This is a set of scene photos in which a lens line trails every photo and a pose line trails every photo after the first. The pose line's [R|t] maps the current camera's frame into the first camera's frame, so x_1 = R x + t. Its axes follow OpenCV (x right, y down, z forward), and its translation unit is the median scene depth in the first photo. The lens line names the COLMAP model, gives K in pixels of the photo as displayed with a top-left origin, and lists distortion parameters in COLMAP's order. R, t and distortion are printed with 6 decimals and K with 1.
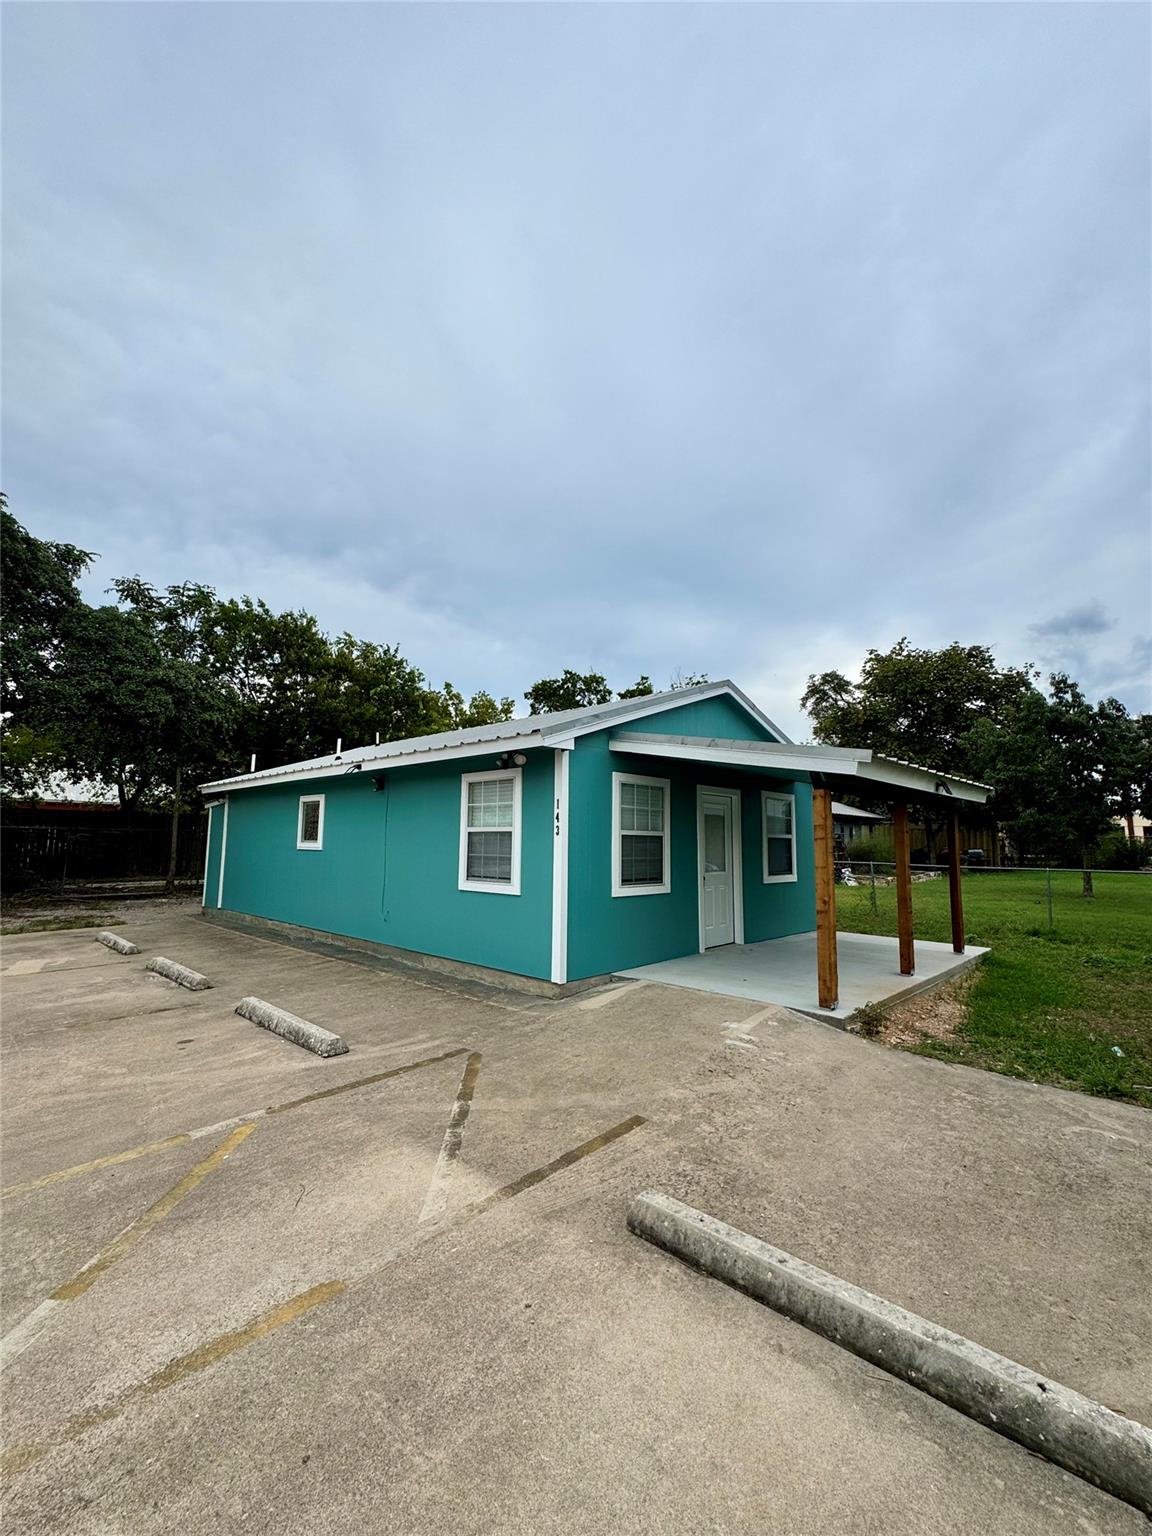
lens RADIAL K [[653.5, 0, 578.9], [0, 653.5, 773.3], [0, 0, 1]] dist [0.000461, 0.000661]
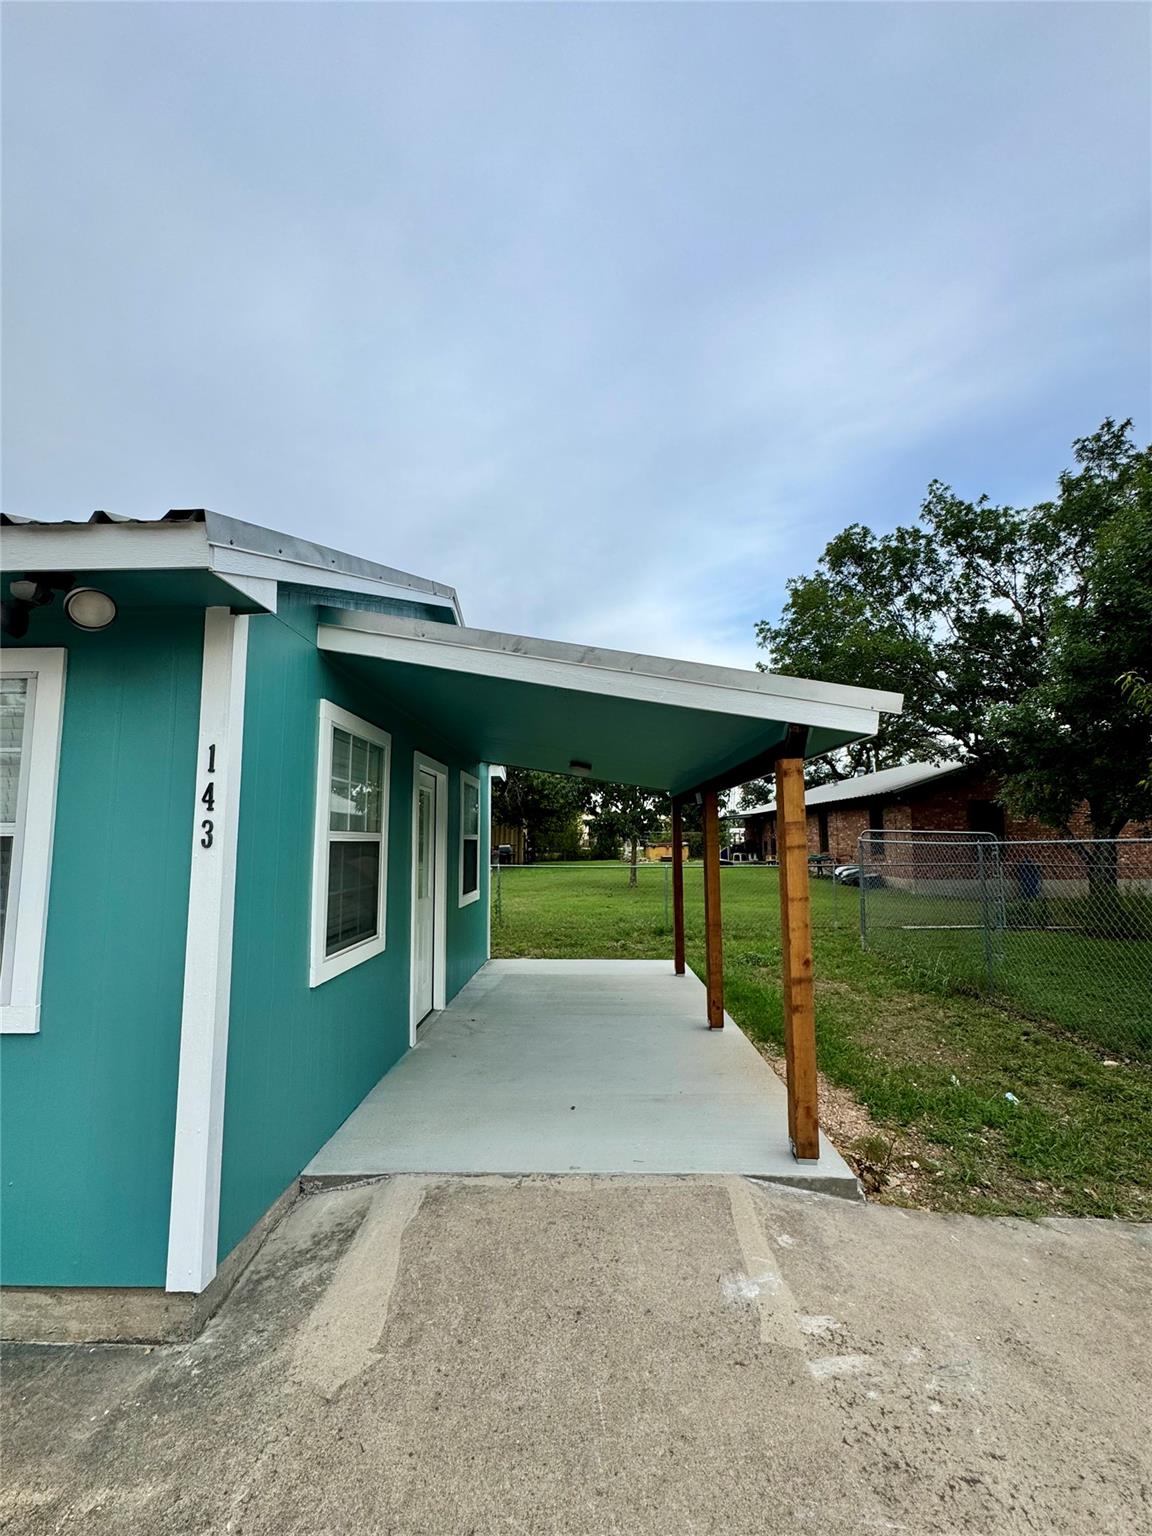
lens RADIAL K [[653.5, 0, 579.5], [0, 653.5, 768.8], [0, 0, 1]] dist [0.000461, 0.000661]
pose [[0.742923, 0.057527, 0.666900, -0.120563], [-0.056366, 0.998138, -0.023308, 0.049479], [-0.666999, -0.020274, 0.744782, 0.609187]]
